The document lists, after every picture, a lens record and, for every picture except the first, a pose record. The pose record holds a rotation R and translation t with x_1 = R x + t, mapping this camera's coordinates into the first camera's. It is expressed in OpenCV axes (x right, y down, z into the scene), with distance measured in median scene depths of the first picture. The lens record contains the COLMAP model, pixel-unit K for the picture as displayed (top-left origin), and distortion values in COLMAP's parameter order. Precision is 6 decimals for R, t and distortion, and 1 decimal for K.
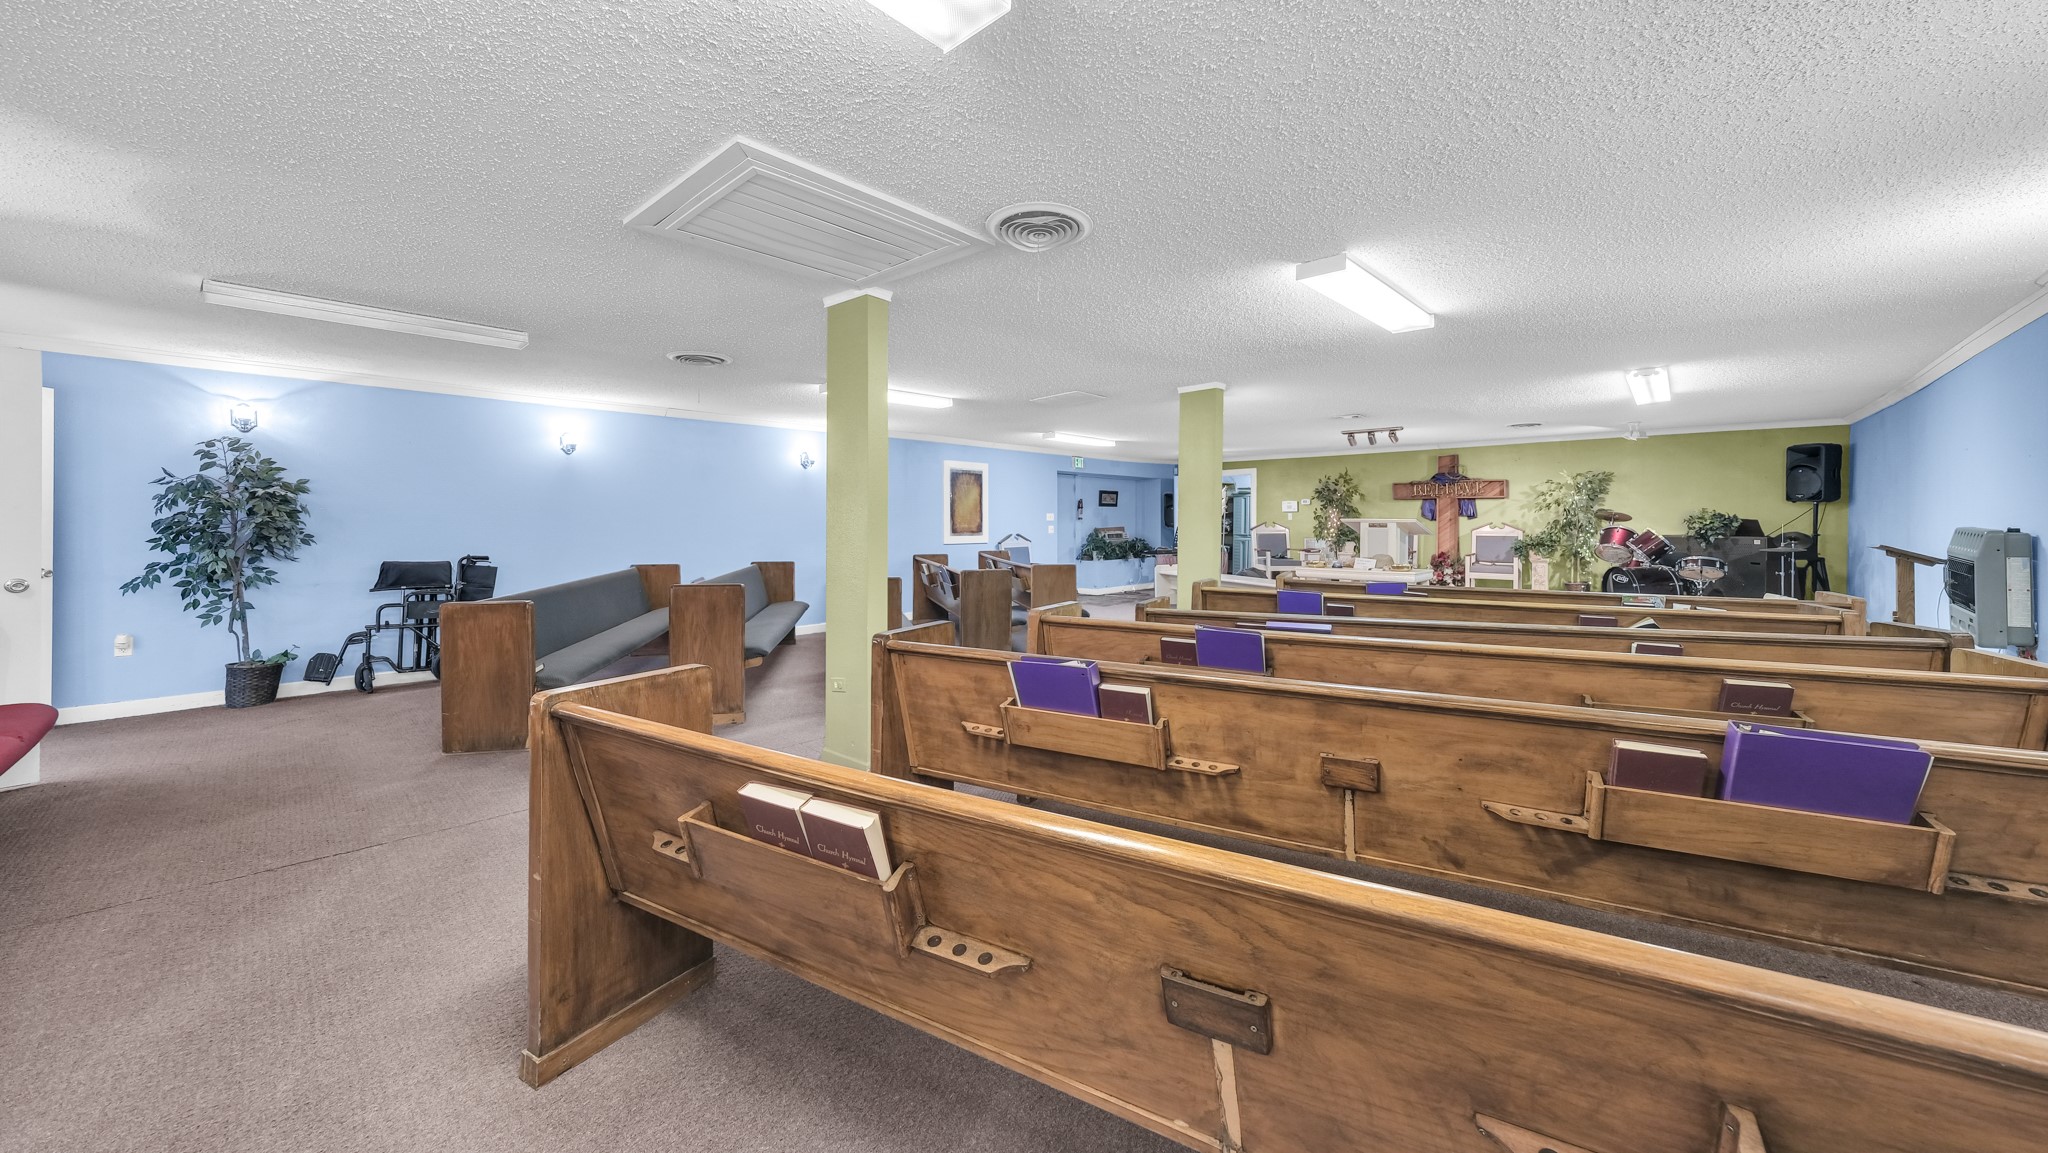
lens RADIAL K [[711.6, 0, 1023.0], [0, 711.6, 538.3], [0, 0, 1]] dist [0.001268, 0.000090]
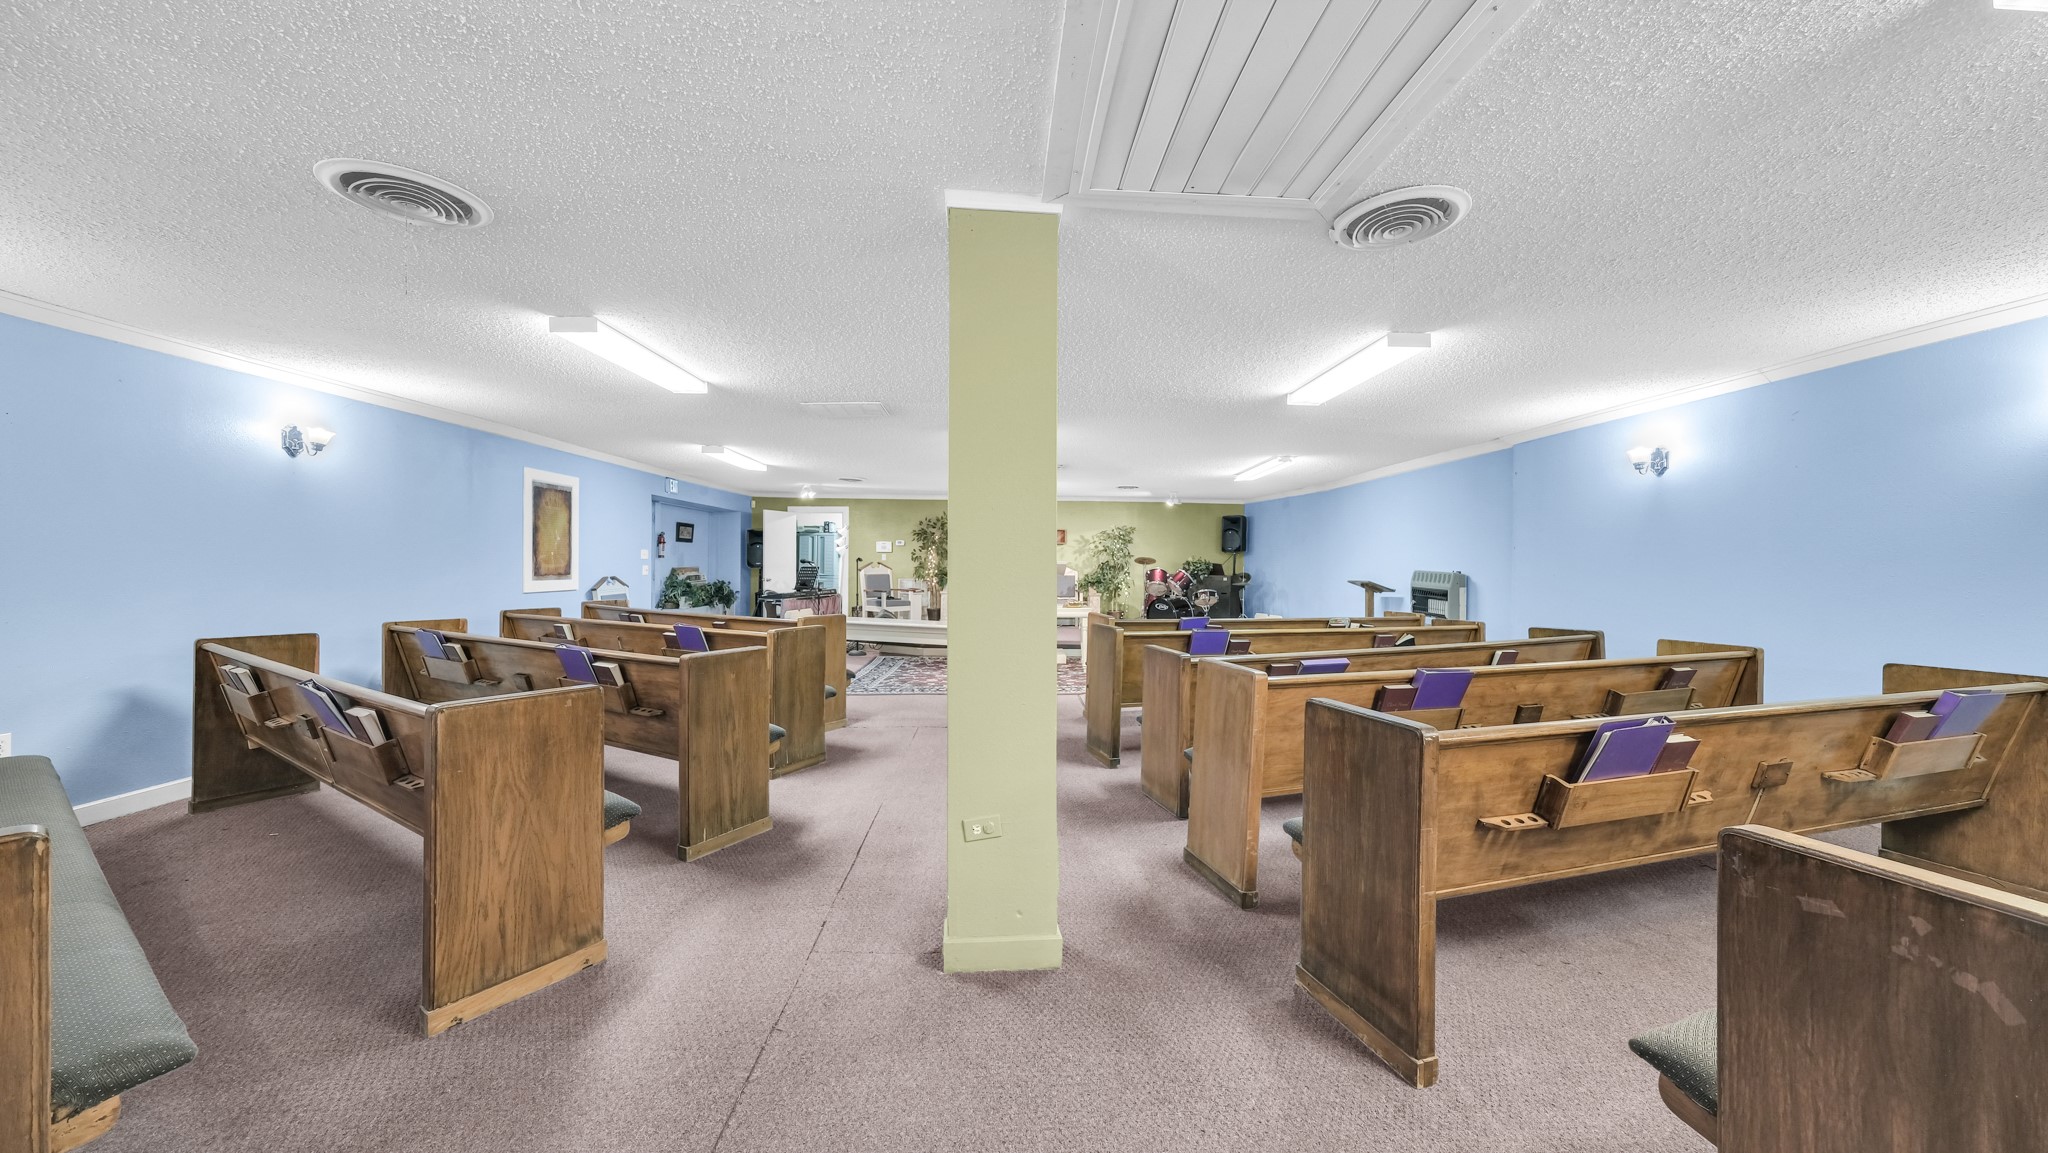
lens RADIAL K [[706.8, 0, 1023.6], [0, 706.8, 567.6], [0, 0, 1]] dist [-0.000196, 0.000105]
pose [[0.699862, 0.001320, 0.714277, -0.252511], [0.008260, 0.999916, -0.009941, -0.005204], [-0.714230, 0.012857, 0.699793, 0.202168]]
